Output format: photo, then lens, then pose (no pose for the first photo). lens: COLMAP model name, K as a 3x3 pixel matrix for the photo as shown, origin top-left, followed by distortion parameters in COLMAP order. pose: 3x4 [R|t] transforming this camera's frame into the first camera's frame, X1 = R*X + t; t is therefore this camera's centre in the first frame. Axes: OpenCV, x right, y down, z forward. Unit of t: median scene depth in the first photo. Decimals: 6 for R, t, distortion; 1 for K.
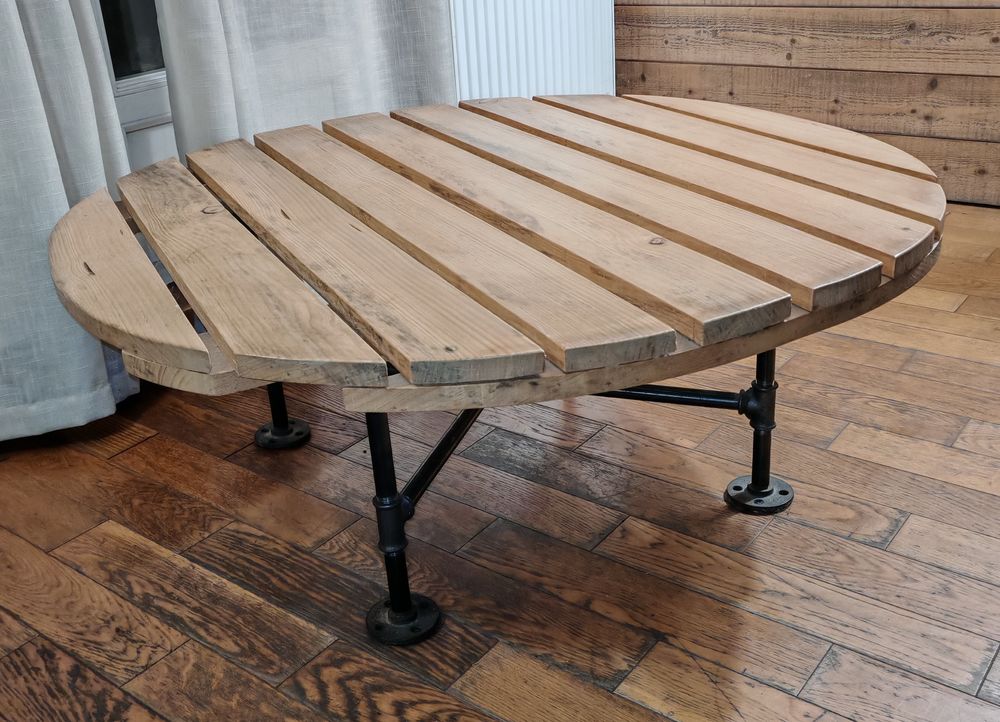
lens RADIAL K [[1053.0, 0, 487.2], [0, 1053.0, 306.7], [0, 0, 1]] dist [0.017978, 0.000000]
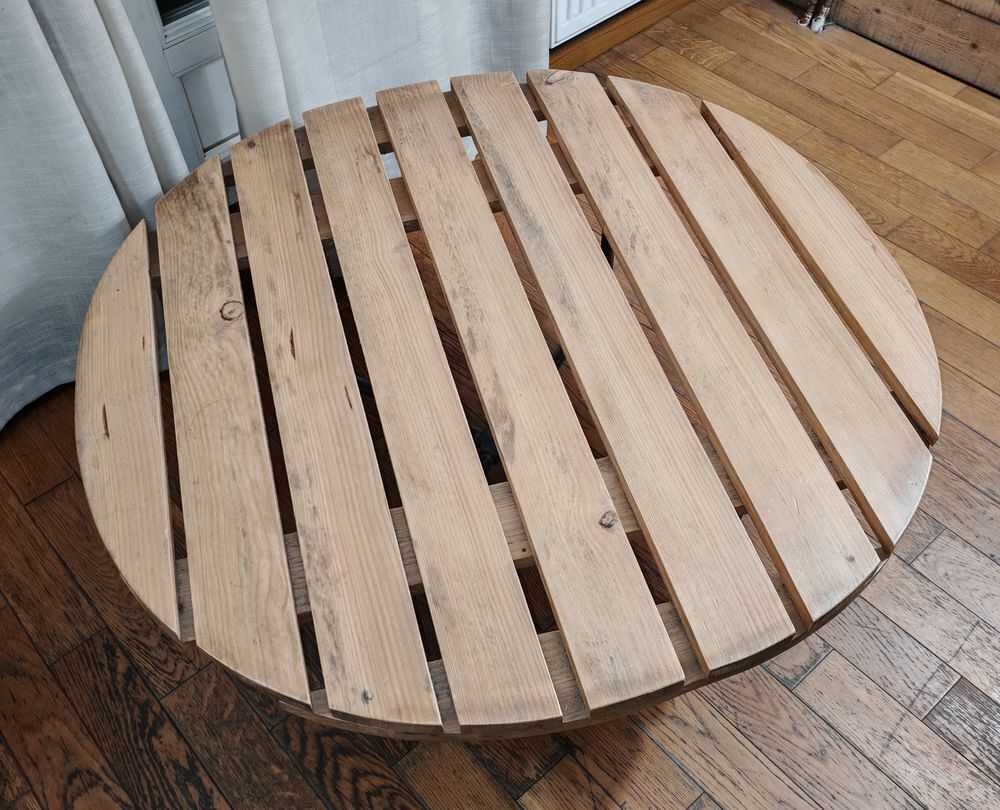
lens RADIAL K [[981.5, 0, 475.3], [0, 981.5, 425.0], [0, 0, 1]] dist [0.020146, 0.000000]
pose [[0.981204, 0.164419, -0.101025, 0.100116], [-0.090734, 0.855109, 0.510446, -0.548620], [0.170314, -0.491685, 0.853955, 0.166790]]
